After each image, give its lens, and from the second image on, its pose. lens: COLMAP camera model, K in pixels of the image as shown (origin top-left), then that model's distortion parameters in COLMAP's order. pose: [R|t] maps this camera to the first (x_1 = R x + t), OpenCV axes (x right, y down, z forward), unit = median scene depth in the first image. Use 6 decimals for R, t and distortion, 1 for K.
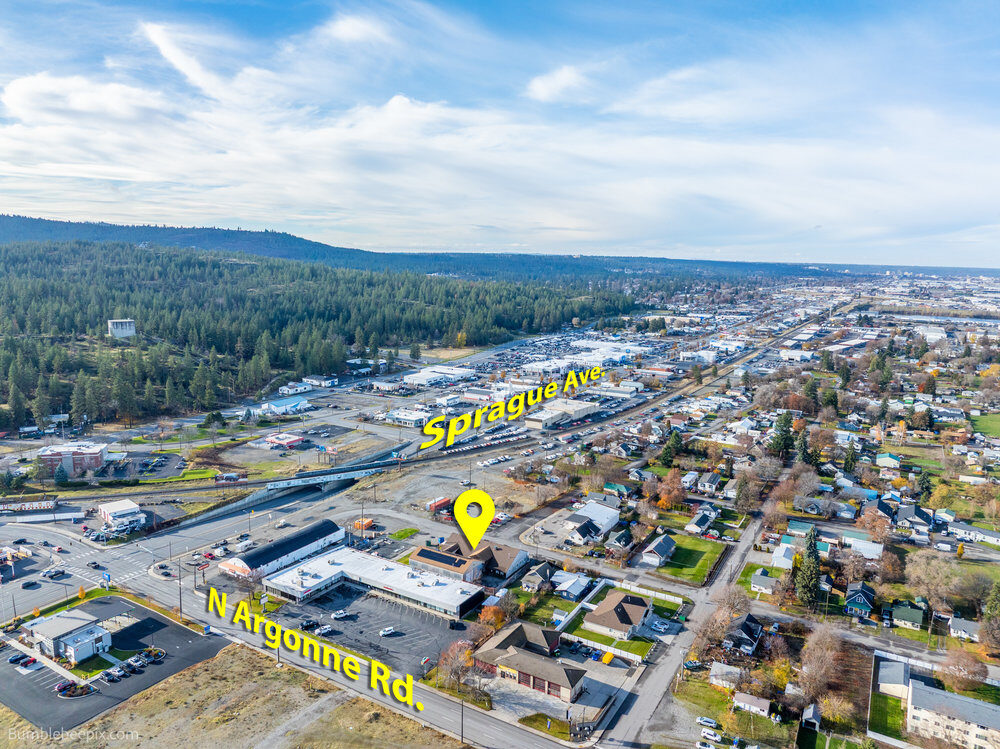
lens RADIAL K [[717.8, 0, 500.0], [0, 717.8, 374.5], [0, 0, 1]] dist [-0.045717, 0.007048]
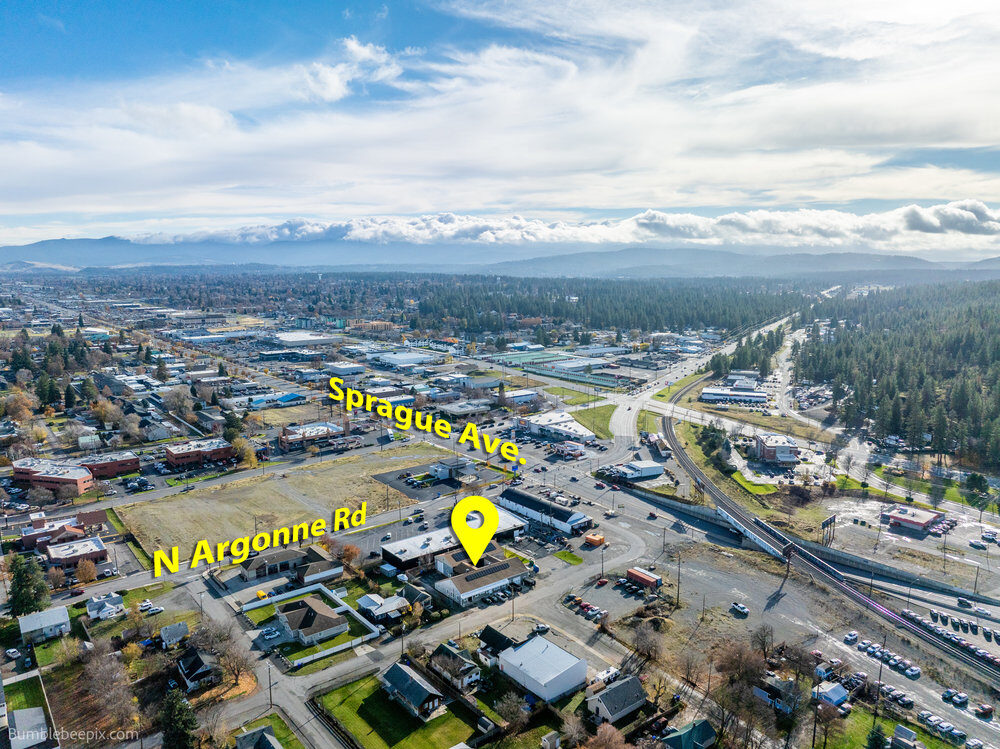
lens RADIAL K [[717.8, 0, 500.0], [0, 717.8, 374.5], [0, 0, 1]] dist [-0.045717, 0.007048]
pose [[-0.352786, 0.154233, -0.922905, 1.032165], [-0.155088, 0.963042, 0.220224, -0.298726], [0.922762, 0.220824, -0.315828, 1.595748]]
